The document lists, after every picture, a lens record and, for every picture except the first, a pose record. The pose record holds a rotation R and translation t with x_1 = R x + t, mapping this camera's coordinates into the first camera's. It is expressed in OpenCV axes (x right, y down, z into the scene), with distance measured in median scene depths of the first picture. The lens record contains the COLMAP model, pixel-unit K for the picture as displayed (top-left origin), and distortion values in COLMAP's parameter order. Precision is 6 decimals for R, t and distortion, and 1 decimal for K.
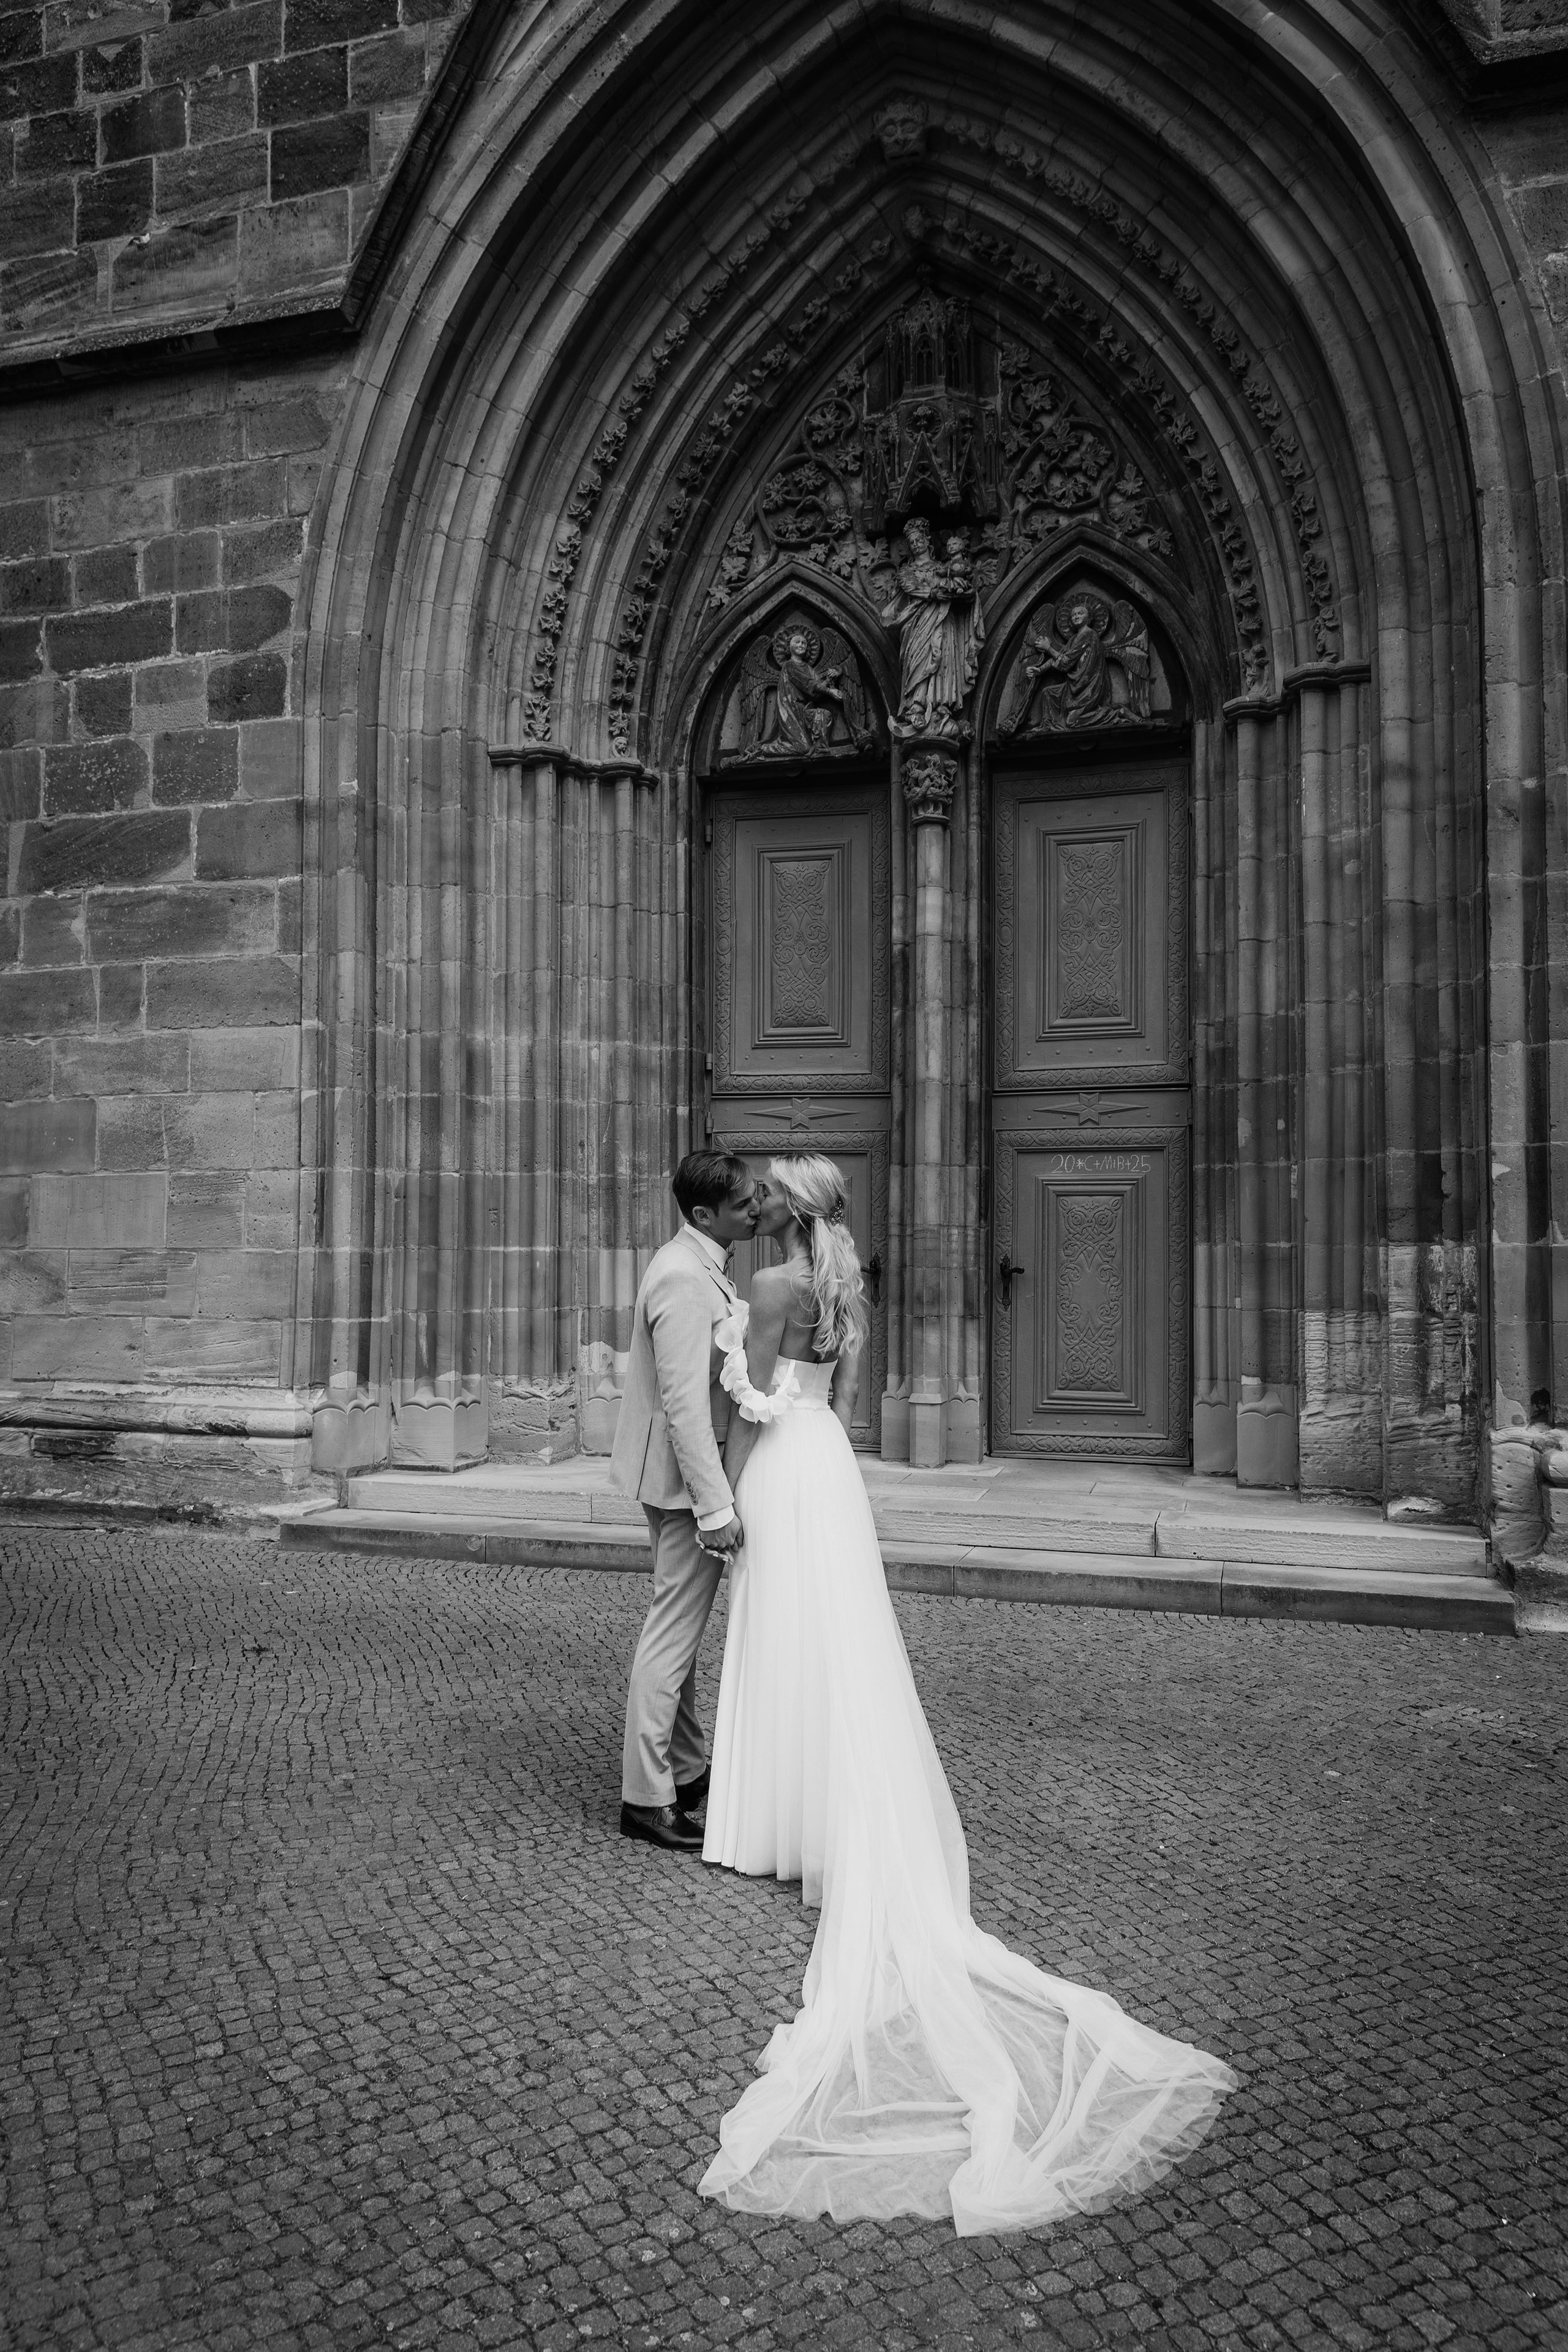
lens RADIAL K [[1612.5, 0, 787.6], [0, 1612.5, 1167.8], [0, 0, 1]] dist [0.016411, -0.007808]
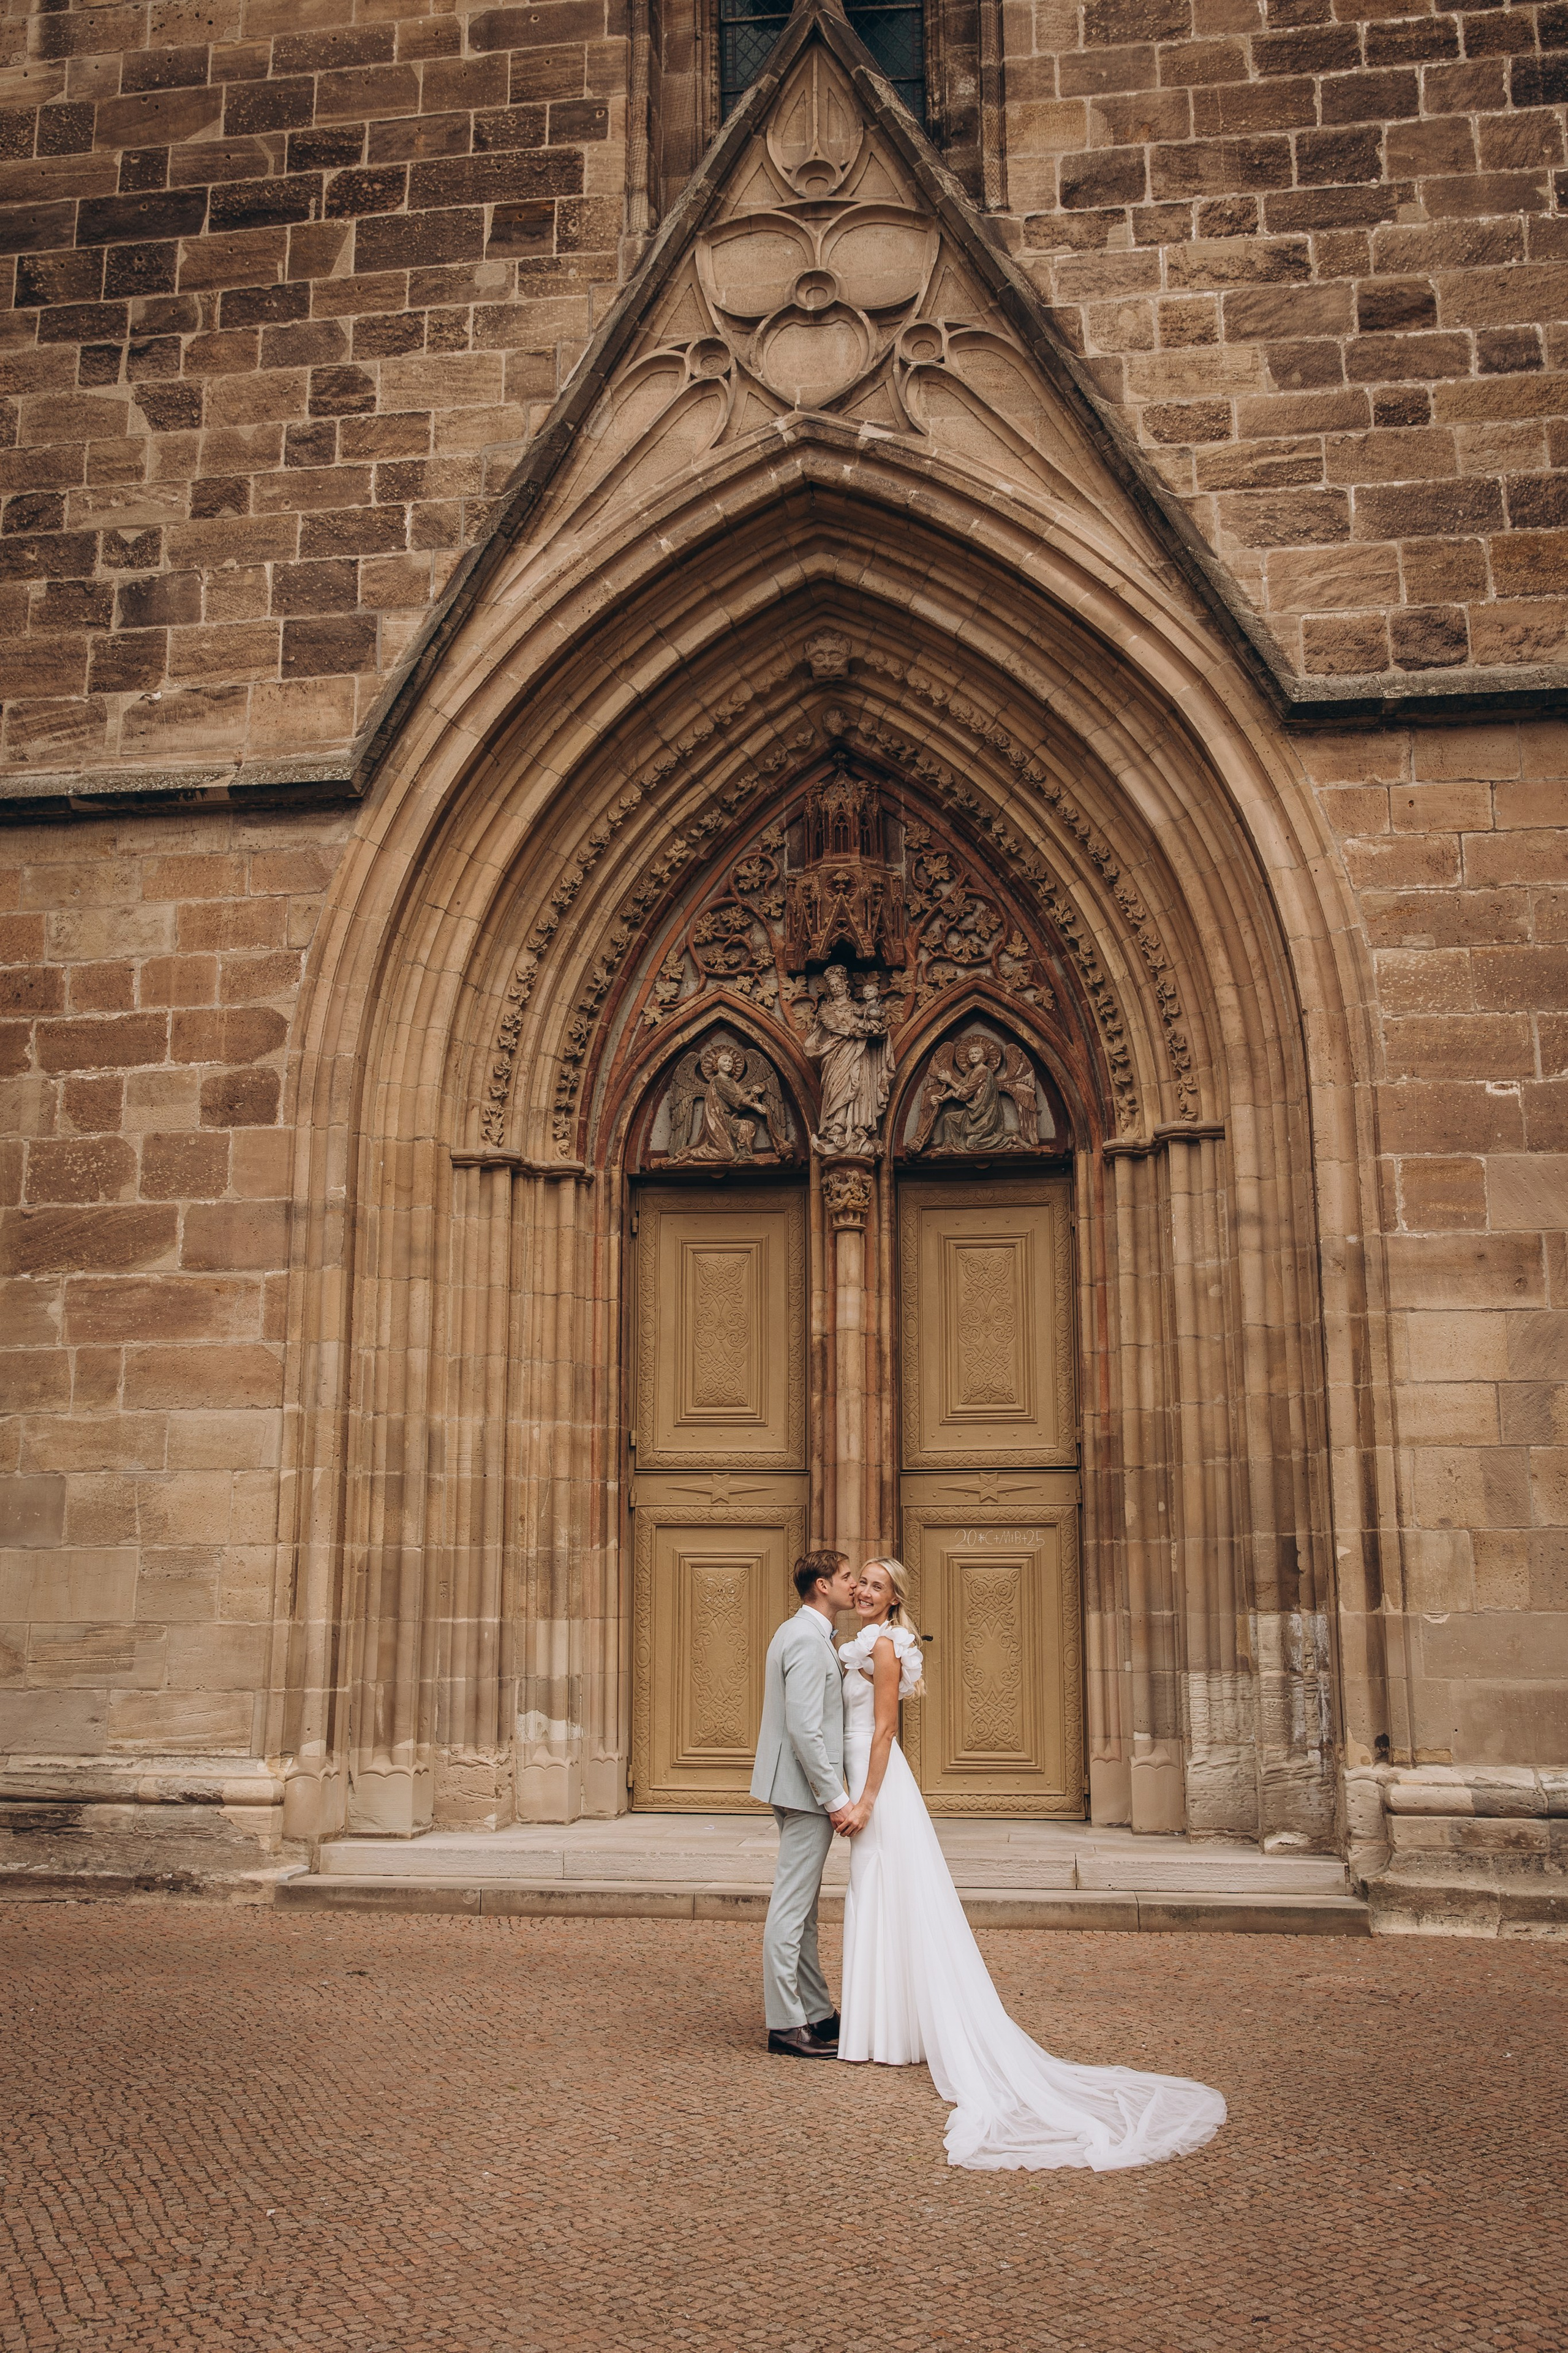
lens RADIAL K [[2012.7, 0, 792.0], [0, 2012.7, 1171.4], [0, 0, 1]] dist [-0.000020, 0.008820]
pose [[0.988182, 0.028303, 0.150651, -0.169628], [-0.003153, 0.986352, -0.164623, -0.024137], [-0.153254, 0.162202, 0.974784, -0.379235]]
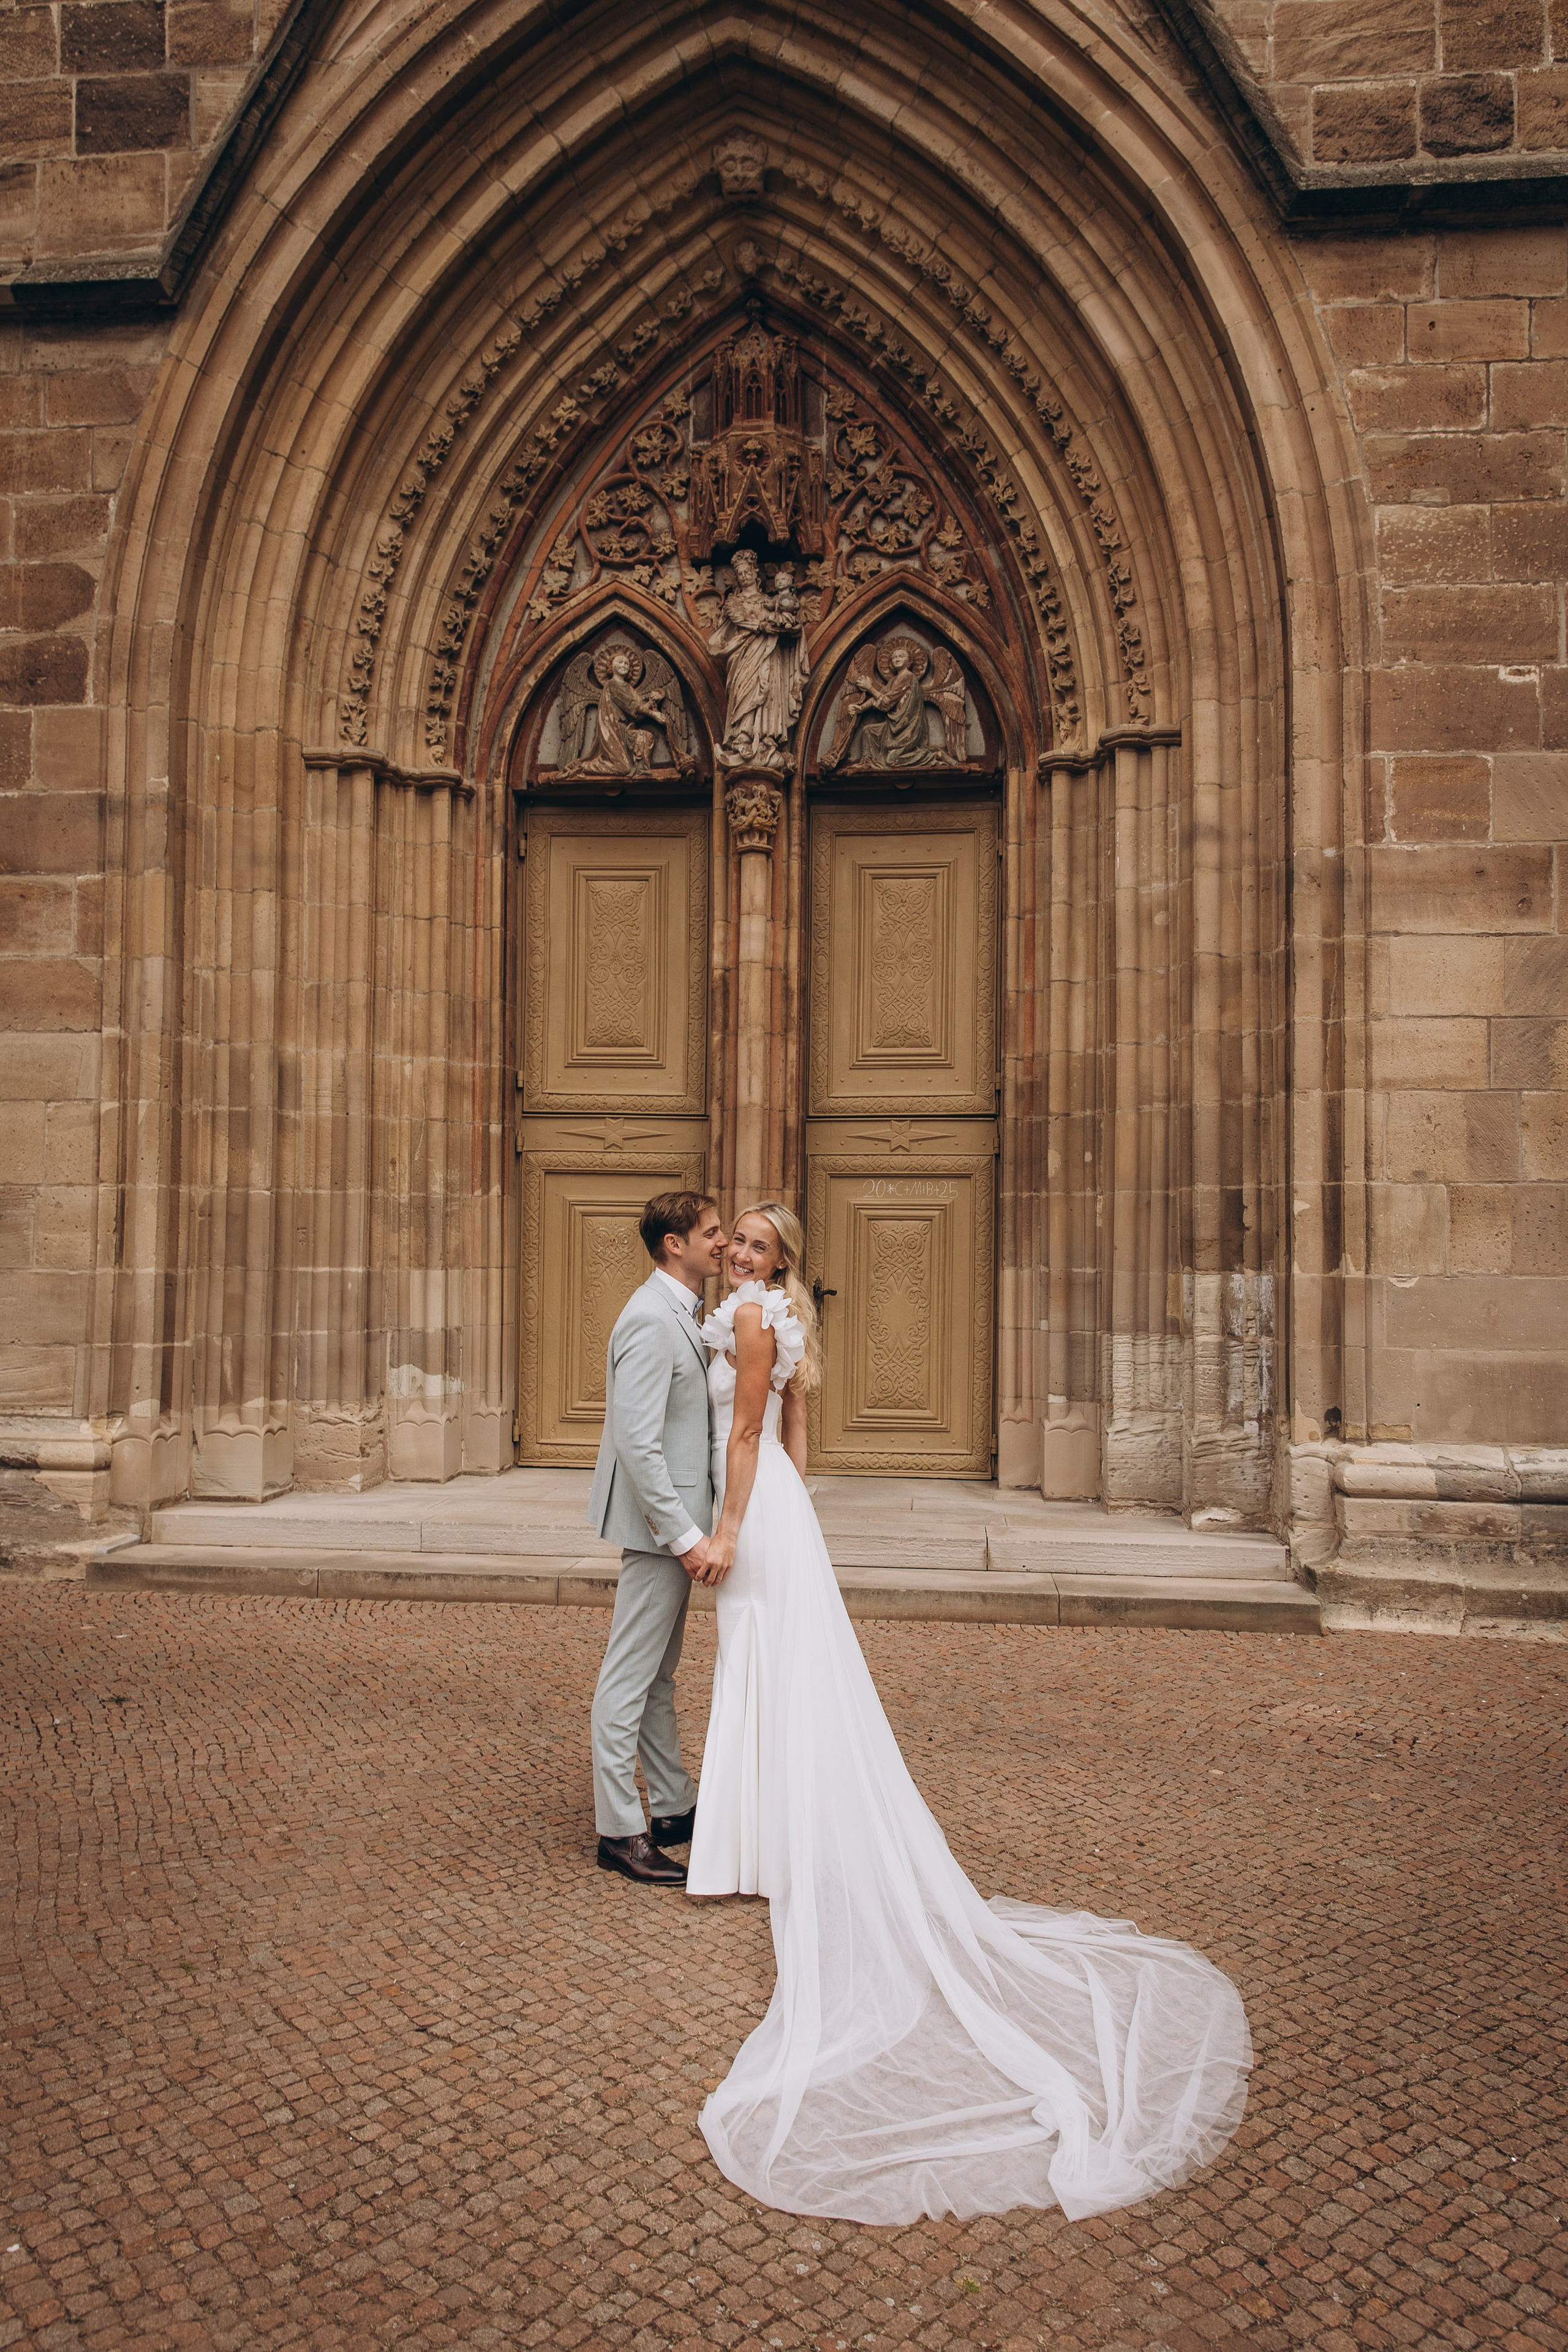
lens RADIAL K [[1632.5, 0, 787.0], [0, 1632.5, 1173.0], [0, 0, 1]] dist [0.016649, -0.008242]
pose [[0.982527, 0.015319, 0.185487, -0.082429], [-0.015677, 0.999877, 0.000459, -0.012884], [-0.185457, -0.003359, 0.982647, -0.014385]]
